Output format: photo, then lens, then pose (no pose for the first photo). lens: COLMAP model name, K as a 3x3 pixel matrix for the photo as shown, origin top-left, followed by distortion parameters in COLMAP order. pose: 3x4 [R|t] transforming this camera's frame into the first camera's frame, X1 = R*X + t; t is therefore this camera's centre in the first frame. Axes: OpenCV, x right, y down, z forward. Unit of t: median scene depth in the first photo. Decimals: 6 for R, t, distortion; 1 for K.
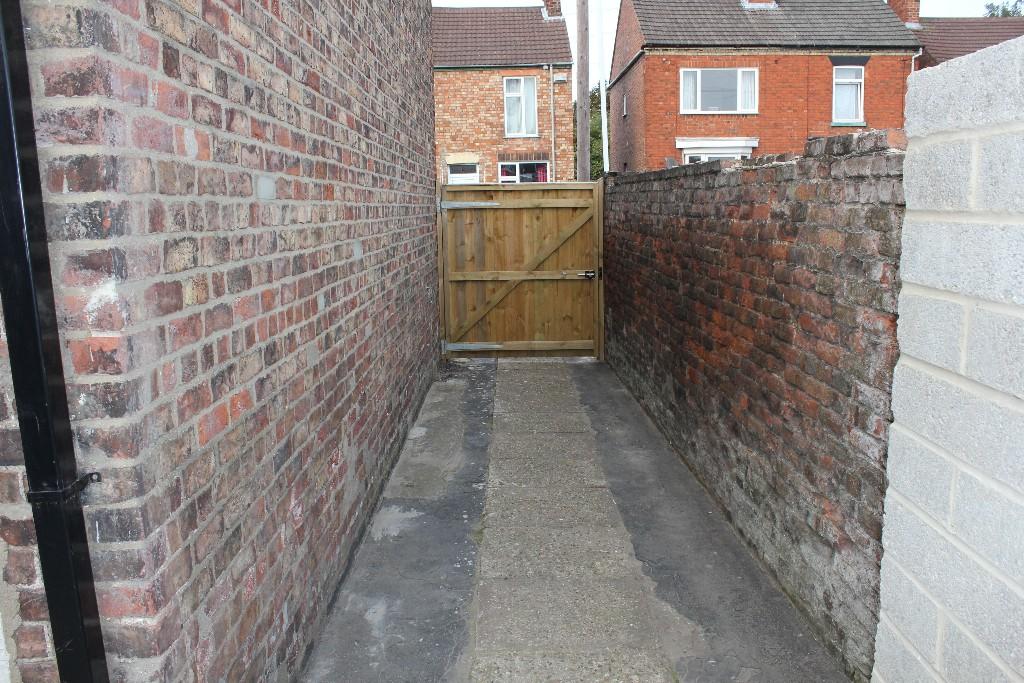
lens RADIAL K [[852.1, 0, 512.0], [0, 852.1, 341.5], [0, 0, 1]] dist [-0.203499, 0.210797]
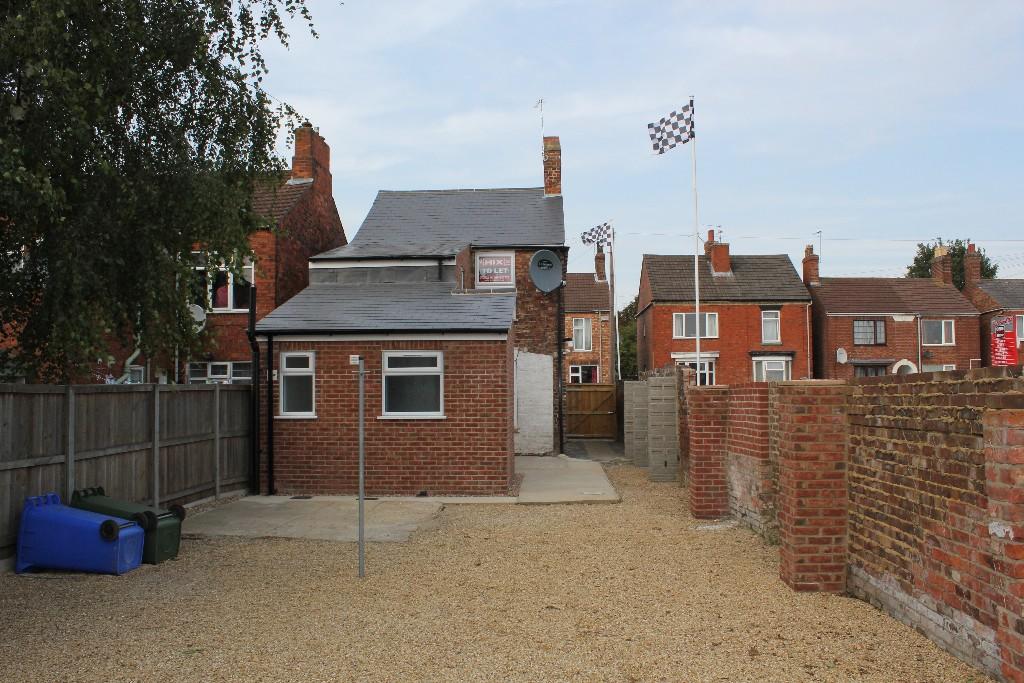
lens RADIAL K [[852.1, 0, 512.0], [0, 852.1, 341.5], [0, 0, 1]] dist [-0.203499, 0.210797]
pose [[0.998344, 0.011899, -0.056282, -0.036910], [-0.023734, 0.976421, -0.214566, 0.123098], [0.052402, 0.215546, 0.975087, -0.756006]]
